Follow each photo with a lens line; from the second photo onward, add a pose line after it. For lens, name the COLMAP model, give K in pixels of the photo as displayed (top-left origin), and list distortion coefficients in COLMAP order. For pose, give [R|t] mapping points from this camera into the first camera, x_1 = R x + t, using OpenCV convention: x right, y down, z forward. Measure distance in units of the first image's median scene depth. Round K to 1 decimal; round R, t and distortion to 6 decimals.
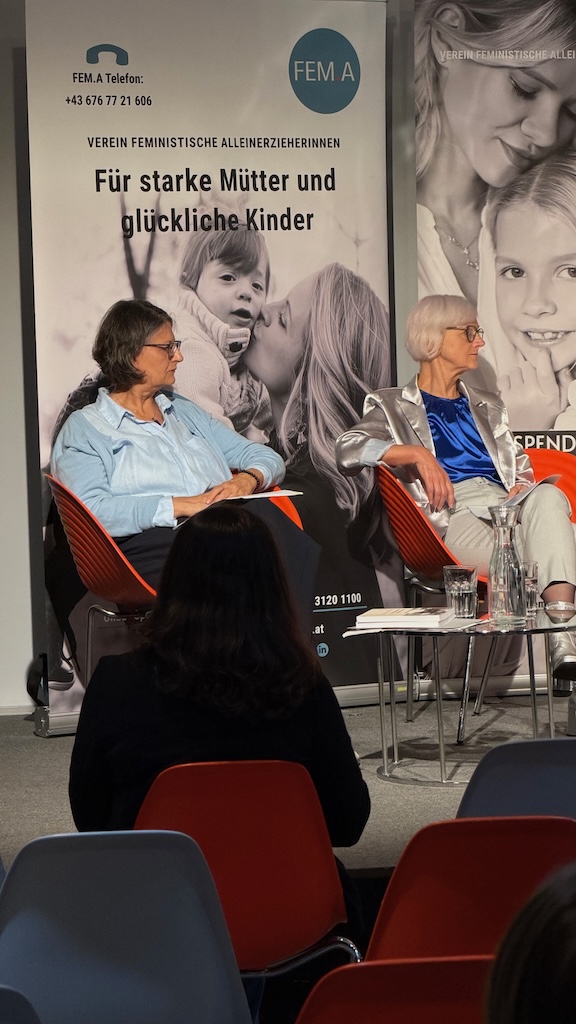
lens RADIAL K [[3574.0, 0, 288.2], [0, 3574.0, 514.6], [0, 0, 1]] dist [0.196389, 0.000000]
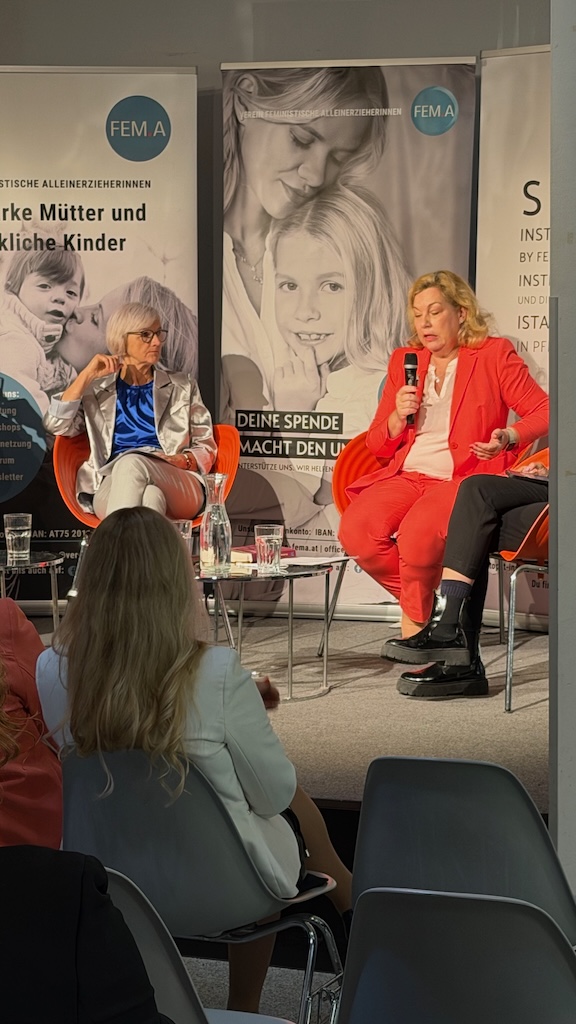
lens RADIAL K [[2226.7, 0, 292.7], [0, 2226.7, 506.6], [0, 0, 1]] dist [0.126761, 0.000000]
pose [[0.866571, 0.066381, -0.494619, 0.475706], [-0.047258, 0.997576, 0.051086, -0.031006], [0.496811, -0.020895, 0.867607, 0.322066]]
